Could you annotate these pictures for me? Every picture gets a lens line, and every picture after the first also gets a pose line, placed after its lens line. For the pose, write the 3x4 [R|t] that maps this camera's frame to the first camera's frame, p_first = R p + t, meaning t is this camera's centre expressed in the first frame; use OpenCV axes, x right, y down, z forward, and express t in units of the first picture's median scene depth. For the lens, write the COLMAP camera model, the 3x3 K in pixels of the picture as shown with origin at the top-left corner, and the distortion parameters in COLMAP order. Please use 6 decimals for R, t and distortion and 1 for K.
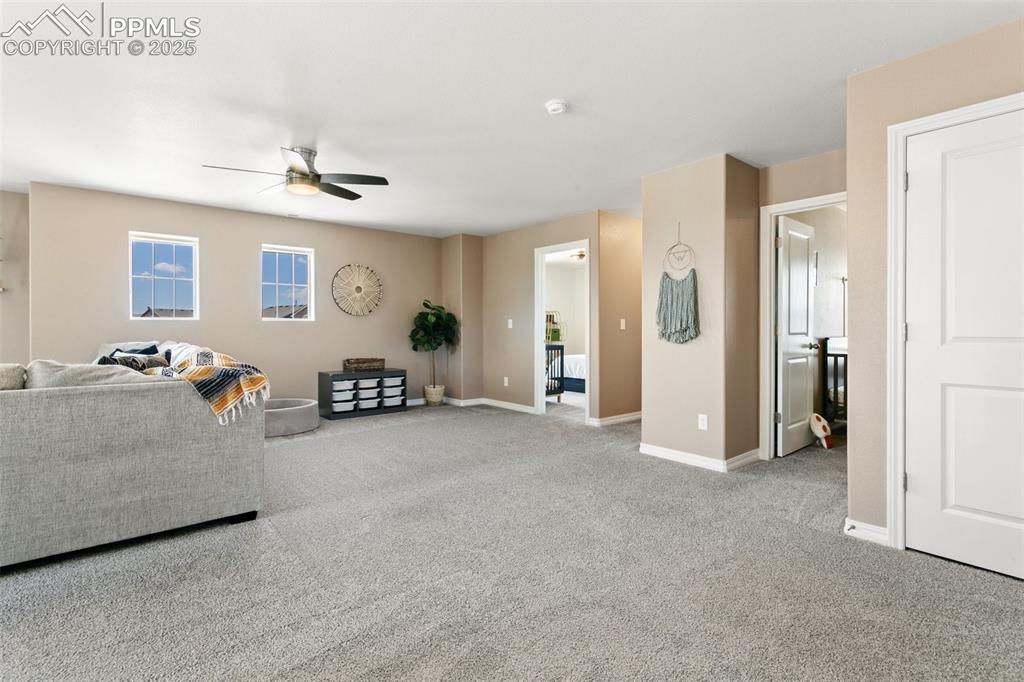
lens RADIAL K [[483.3, 0, 503.8], [0, 483.3, 331.8], [0, 0, 1]] dist [-0.001142, 0.001397]
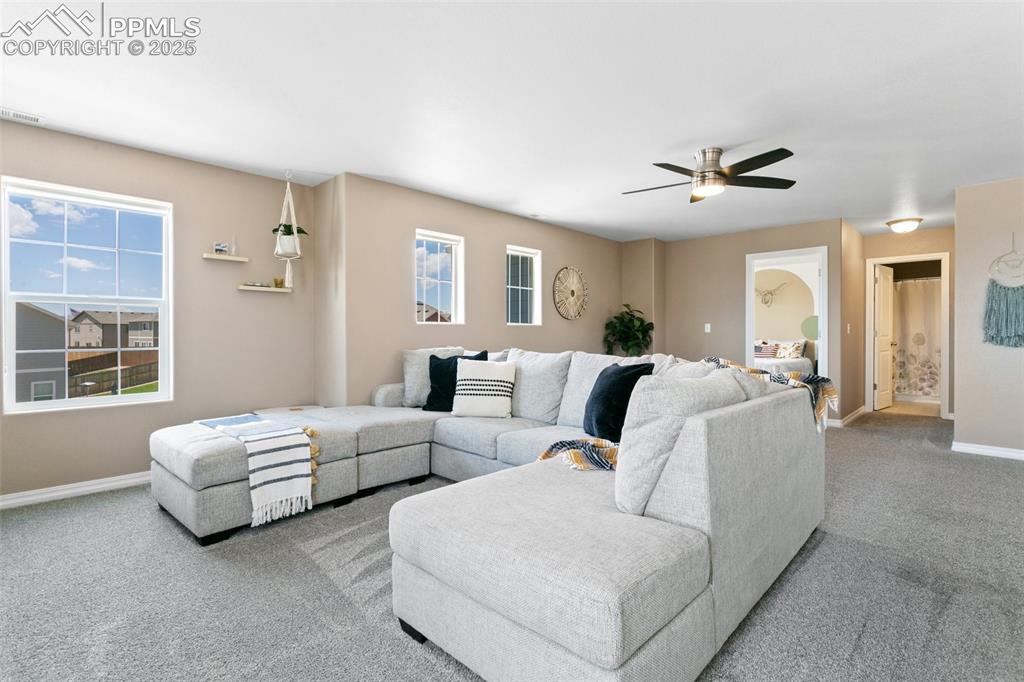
lens RADIAL K [[483.3, 0, 503.8], [0, 483.3, 331.8], [0, 0, 1]] dist [-0.001142, 0.001397]
pose [[0.993170, -0.002356, 0.116650, -0.580598], [0.003113, 0.999975, -0.006311, -0.003789], [-0.116632, 0.006631, 0.993153, 0.047660]]
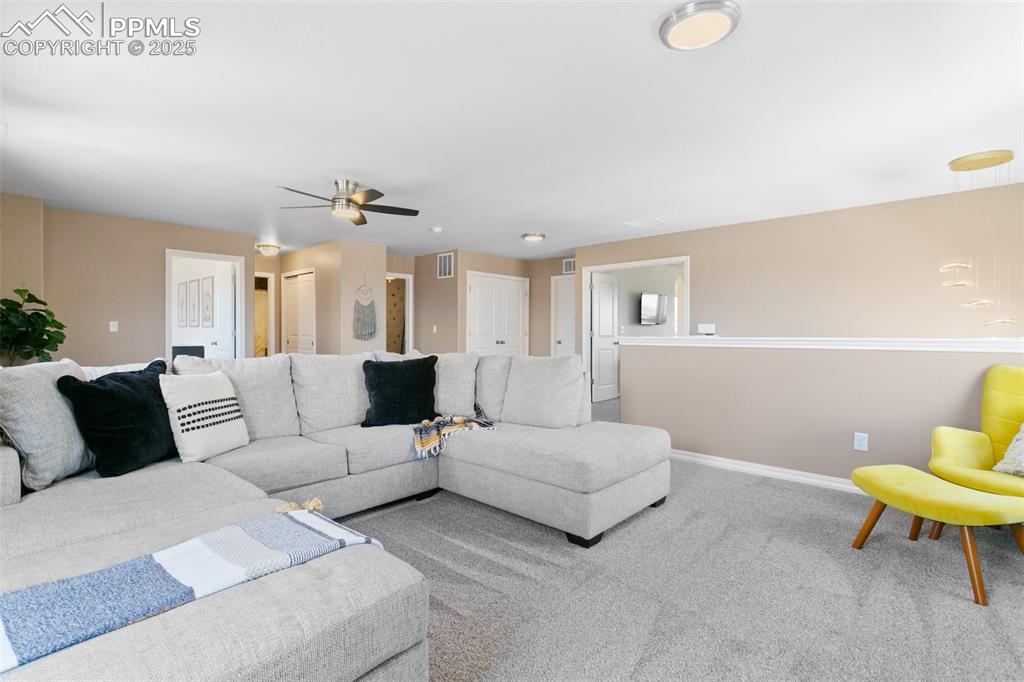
lens RADIAL K [[483.3, 0, 503.8], [0, 483.3, 331.8], [0, 0, 1]] dist [-0.001142, 0.001397]
pose [[-0.132875, -0.003441, 0.991127, -1.002723], [0.002727, 0.999989, 0.003837, -0.009199], [-0.991129, 0.003212, -0.132864, 0.478235]]
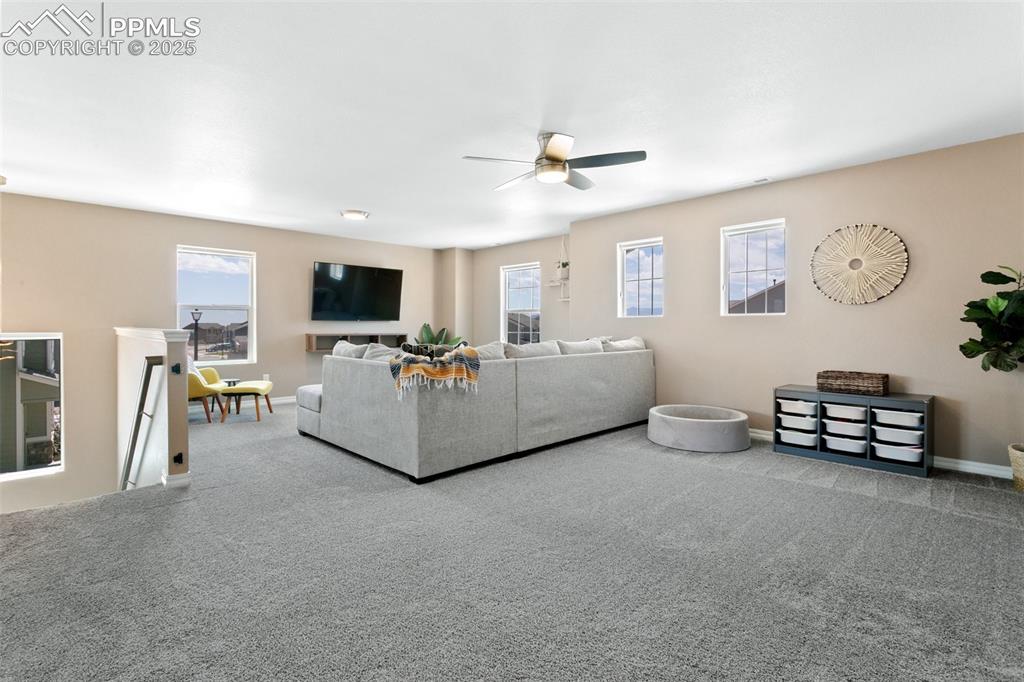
lens RADIAL K [[483.3, 0, 503.8], [0, 483.3, 331.8], [0, 0, 1]] dist [-0.001142, 0.001397]
pose [[0.072363, 0.010685, -0.997321, 0.318370], [-0.006441, 0.999927, 0.010245, -0.001332], [0.997358, 0.005682, 0.072427, 0.515666]]
